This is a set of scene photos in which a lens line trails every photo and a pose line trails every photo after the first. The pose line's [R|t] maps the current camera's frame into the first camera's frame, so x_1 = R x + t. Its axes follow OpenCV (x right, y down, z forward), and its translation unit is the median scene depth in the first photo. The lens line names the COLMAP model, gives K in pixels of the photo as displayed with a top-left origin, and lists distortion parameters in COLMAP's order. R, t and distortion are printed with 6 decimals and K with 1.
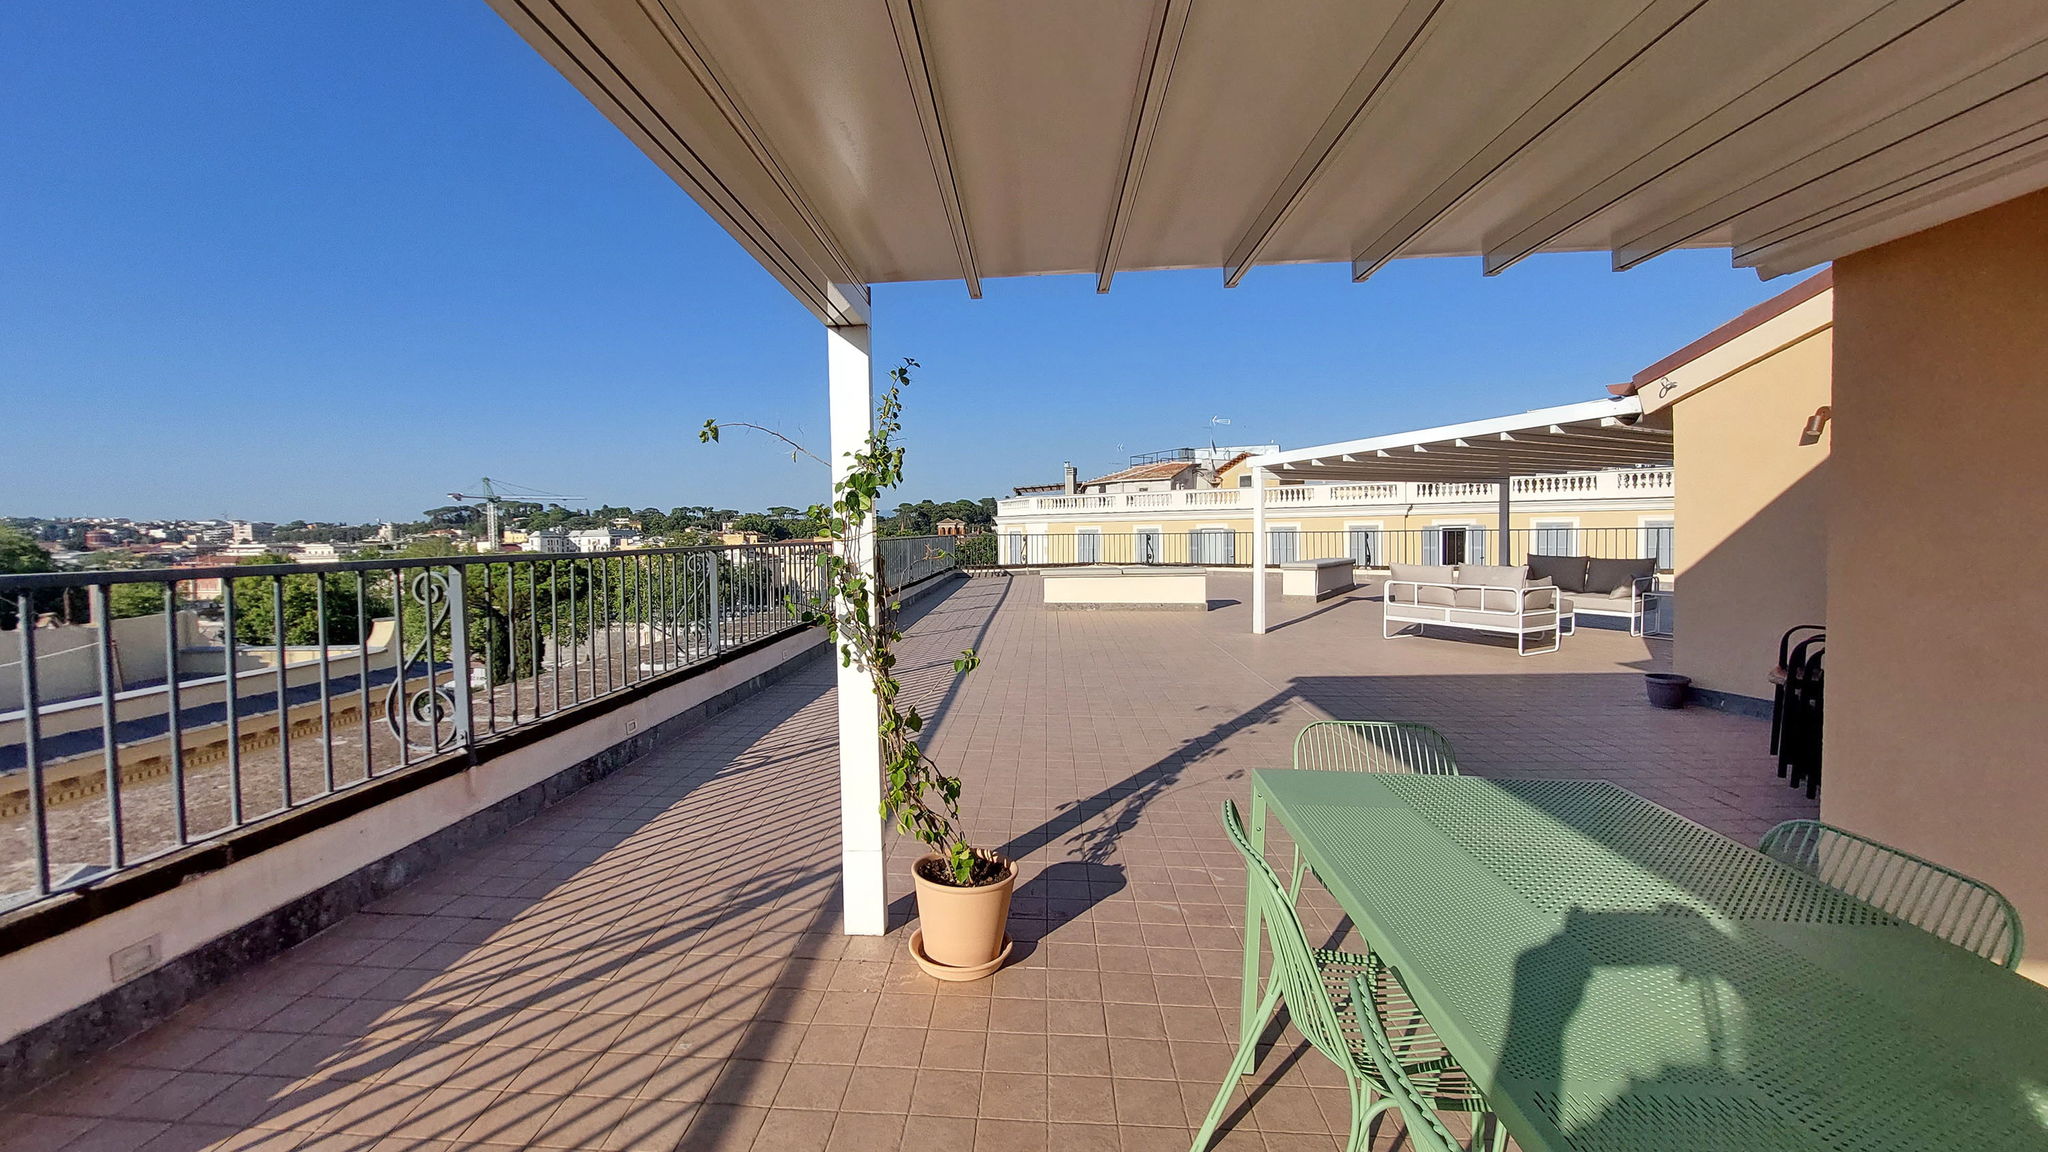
lens RADIAL K [[804.4, 0, 1009.7], [0, 804.4, 573.2], [0, 0, 1]] dist [-0.007581, 0.000010]
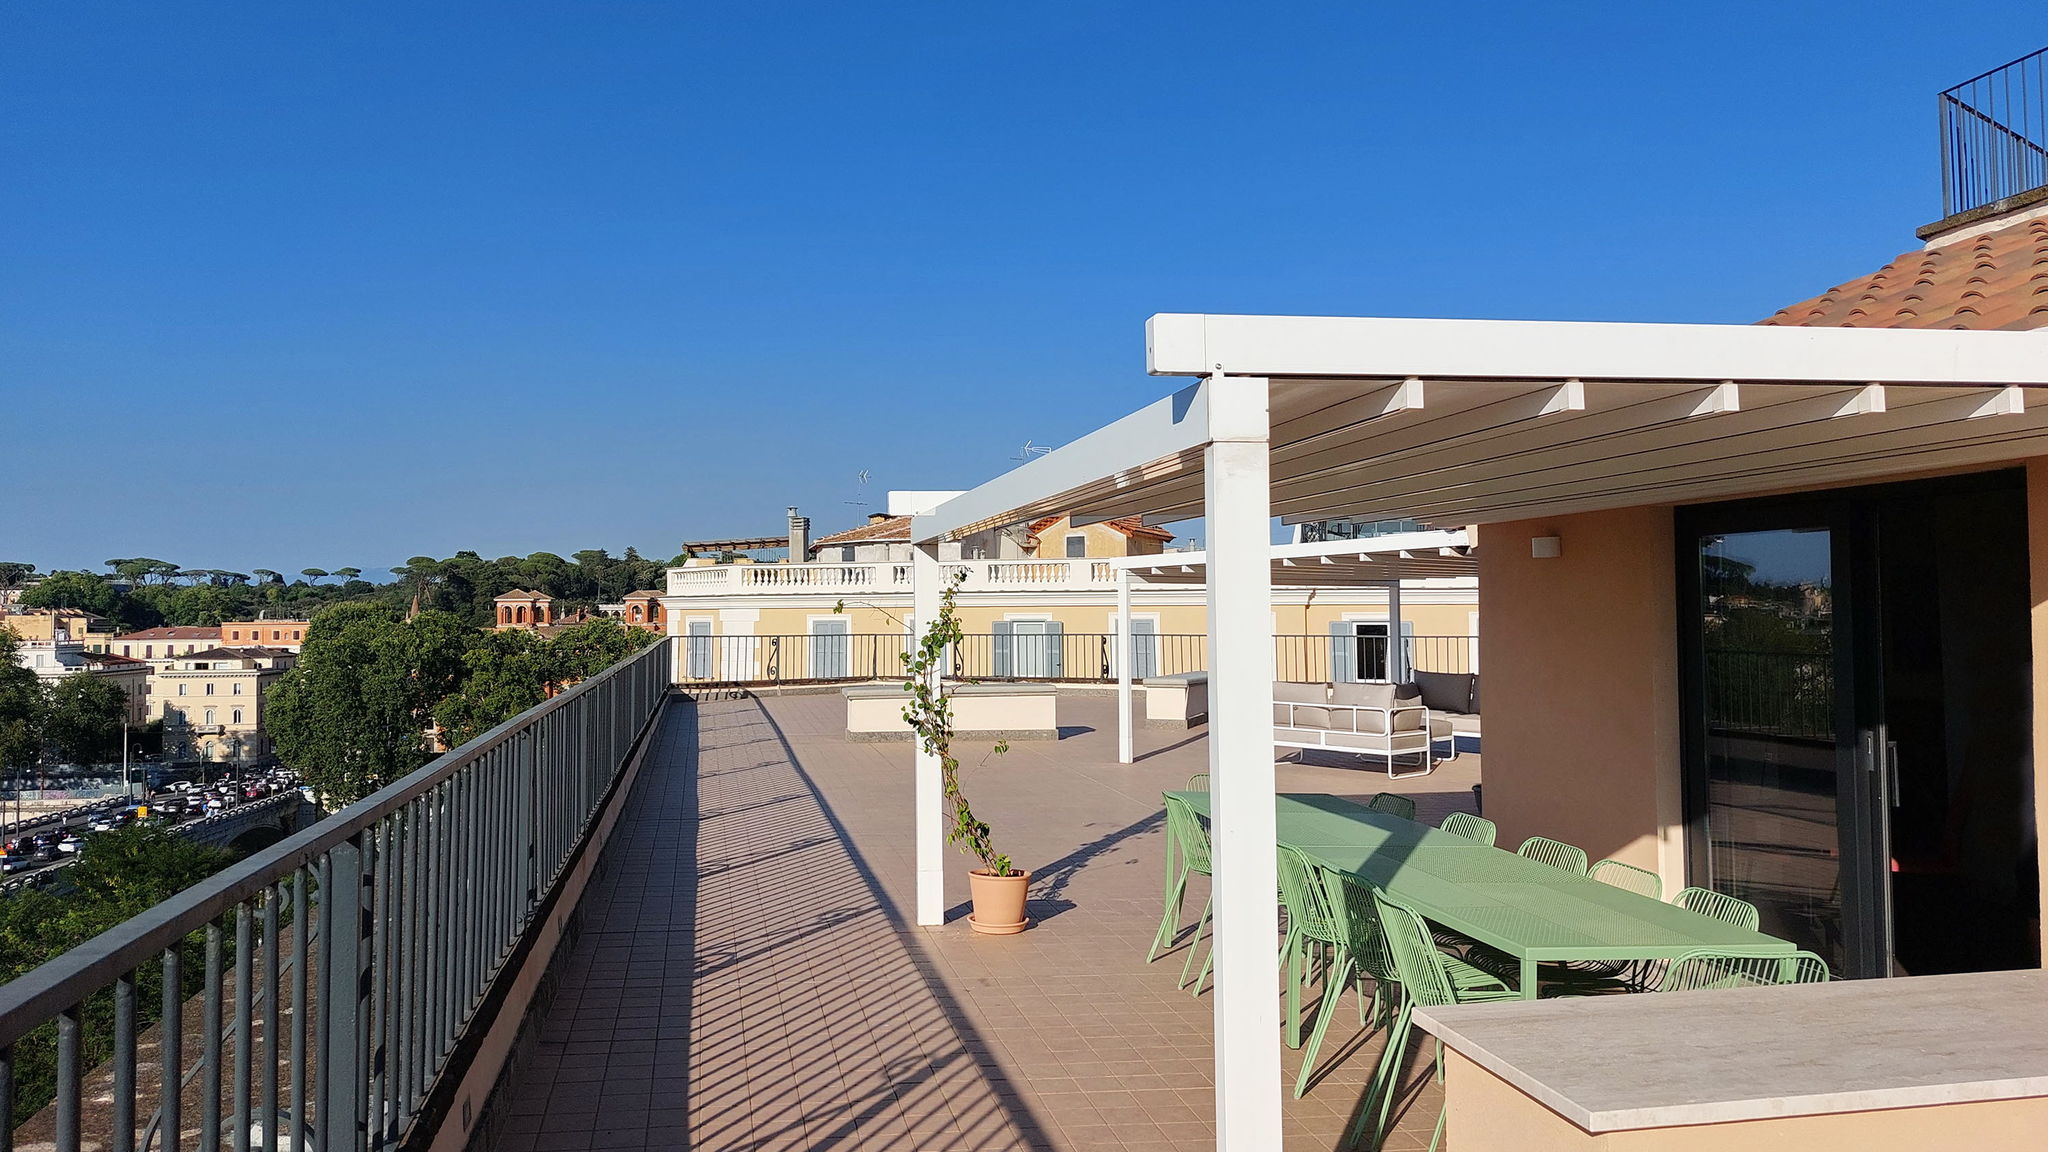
lens RADIAL K [[1563.1, 0, 1021.7], [0, 1563.1, 565.7], [0, 0, 1]] dist [0.080671, -0.005510]
pose [[0.964942, 0.018123, 0.261838, -0.126324], [0.003005, 0.996785, -0.080064, -0.001033], [-0.262447, 0.078044, 0.961785, -0.315662]]
